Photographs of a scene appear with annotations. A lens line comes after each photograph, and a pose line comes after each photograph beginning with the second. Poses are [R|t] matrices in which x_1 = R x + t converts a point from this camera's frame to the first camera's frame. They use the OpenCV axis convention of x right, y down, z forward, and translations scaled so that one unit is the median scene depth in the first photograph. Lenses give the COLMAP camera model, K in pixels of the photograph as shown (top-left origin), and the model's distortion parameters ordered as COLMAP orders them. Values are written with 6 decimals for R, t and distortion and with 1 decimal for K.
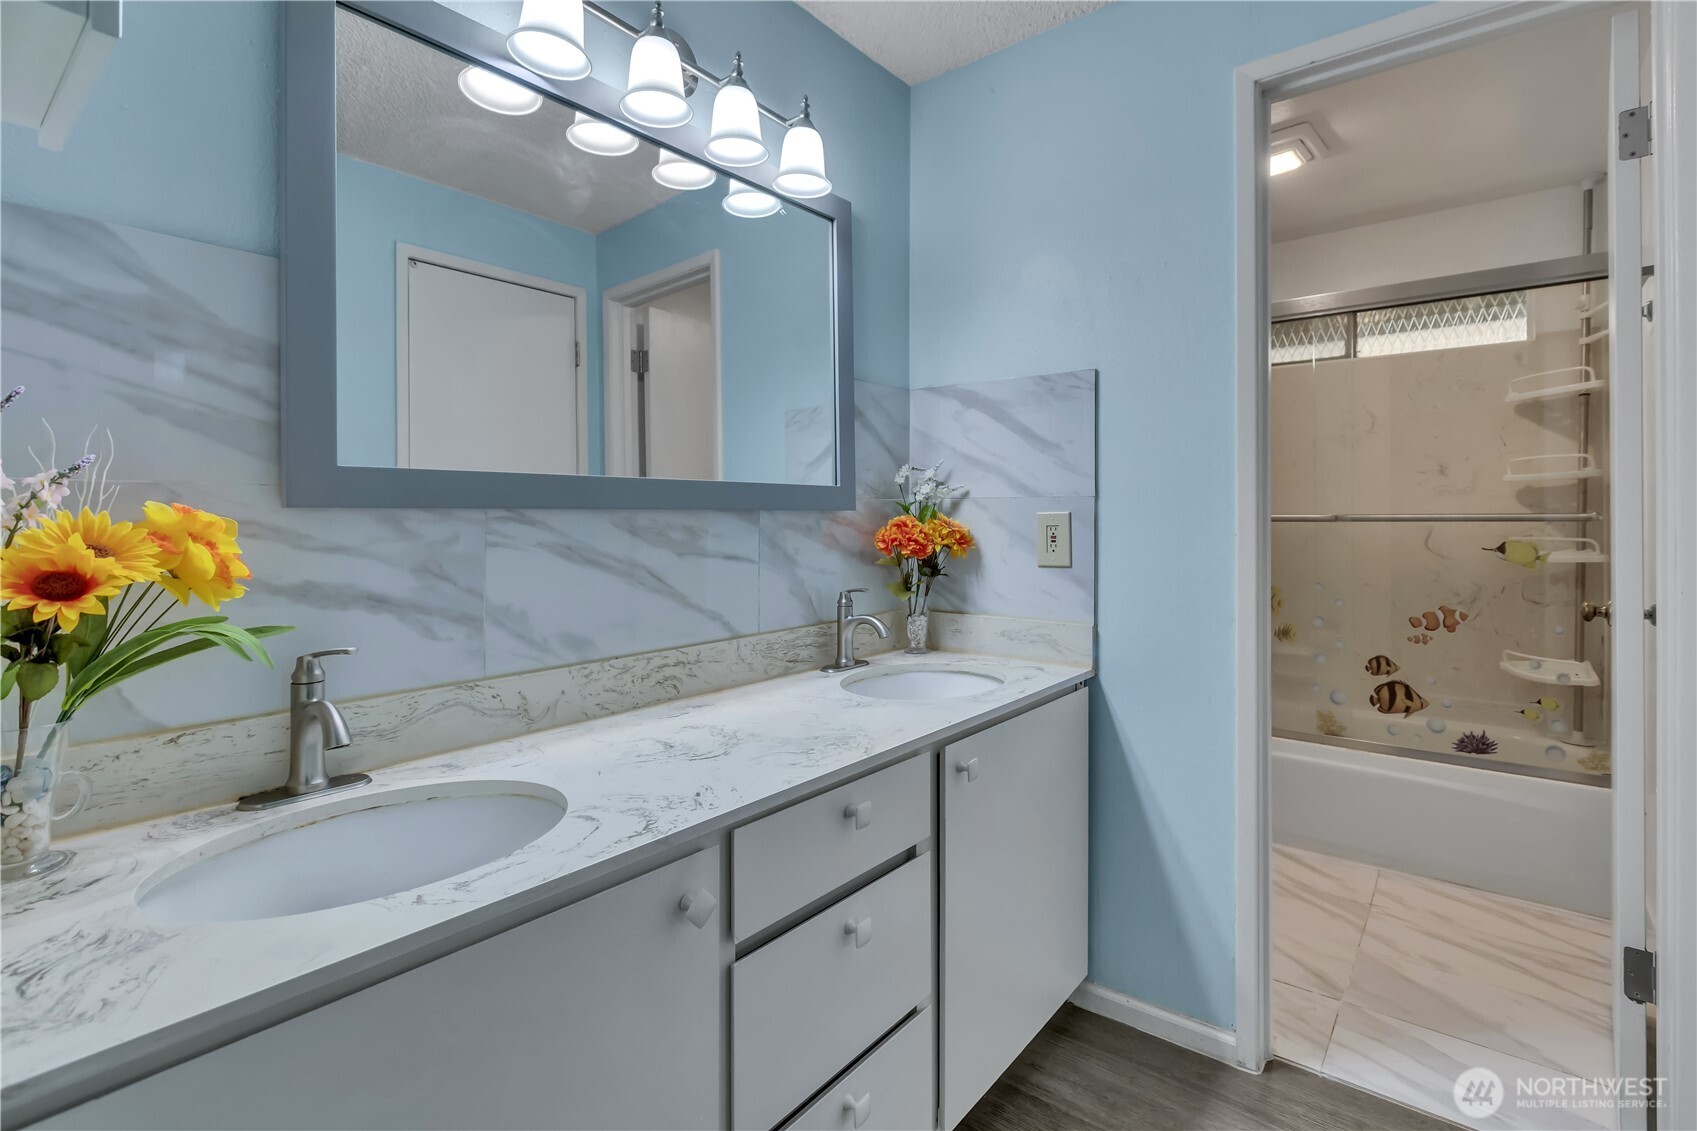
lens RADIAL K [[806.6, 0, 850.2], [0, 806.6, 522.2], [0, 0, 1]] dist [0.000521, -0.000023]
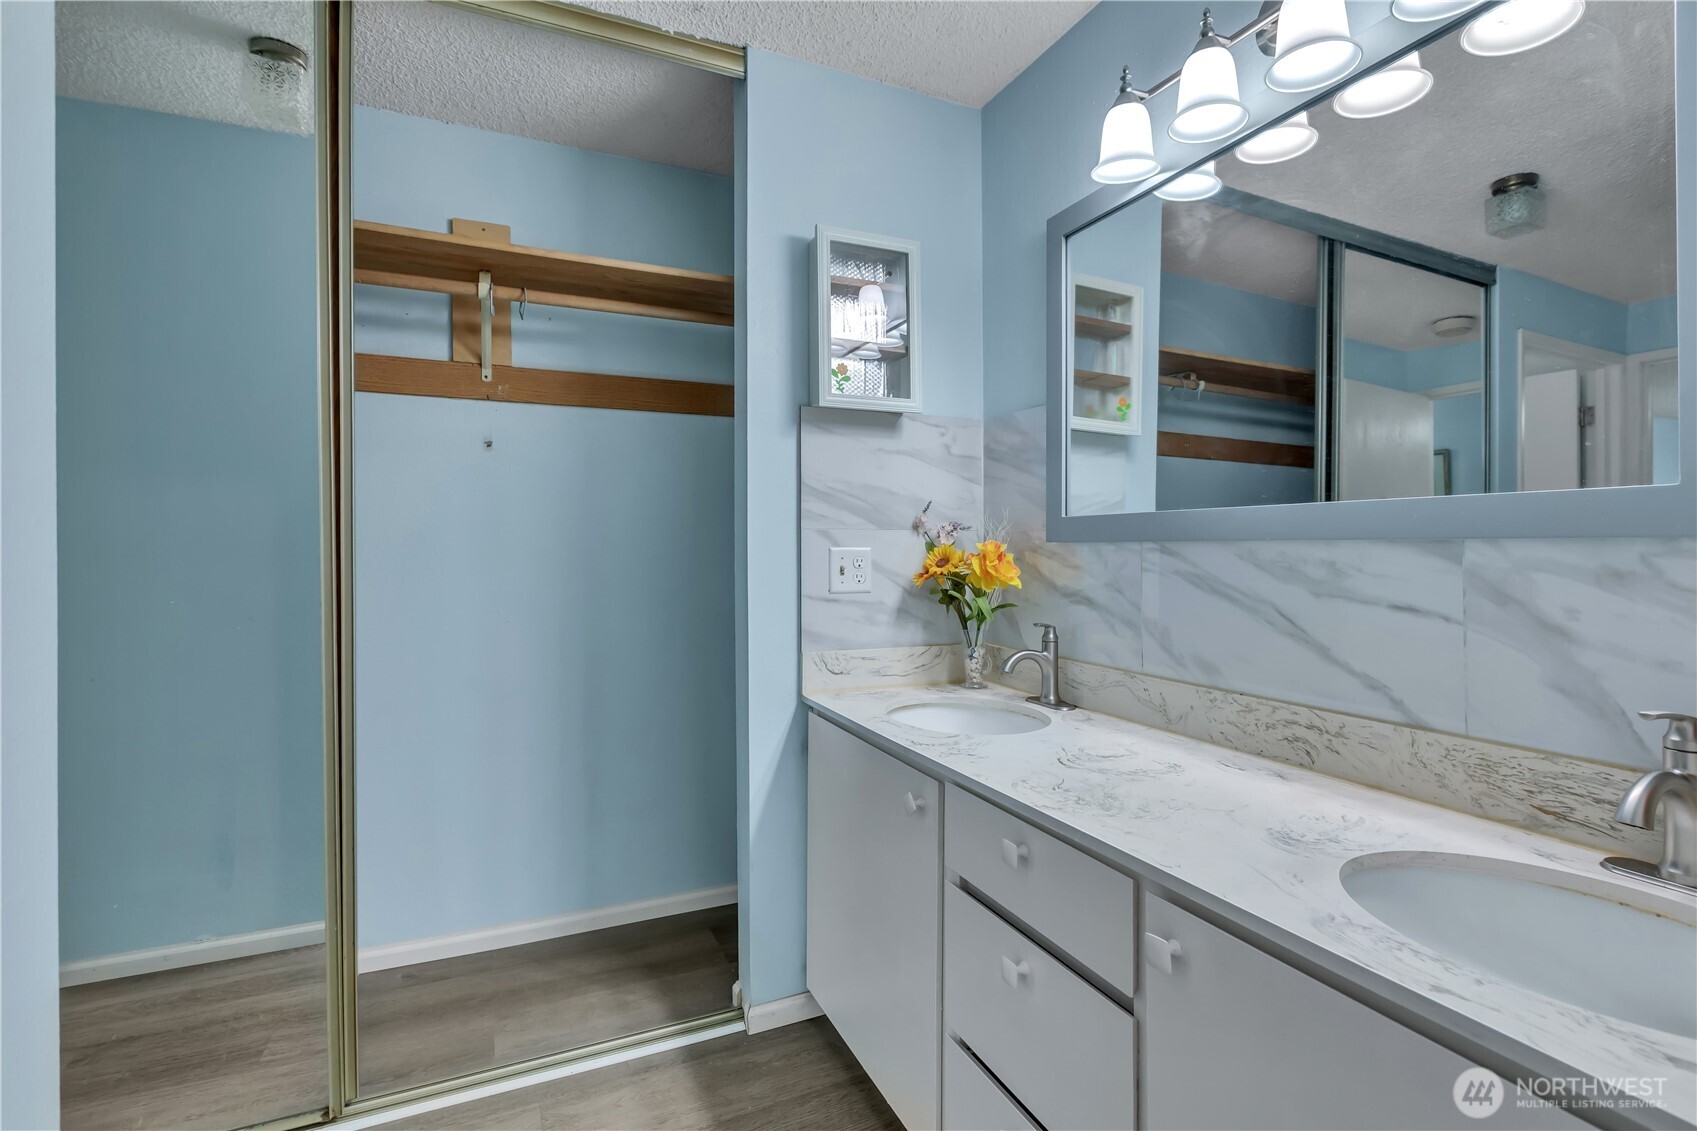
lens RADIAL K [[785.5, 0, 848.5], [0, 785.5, 565.5], [0, 0, 1]] dist [-0.000914, -0.000203]
pose [[-0.449597, 0.027263, -0.892815, 0.772533], [-0.003060, 0.999481, 0.032061, -0.015298], [0.893226, 0.017146, -0.449280, 1.013008]]
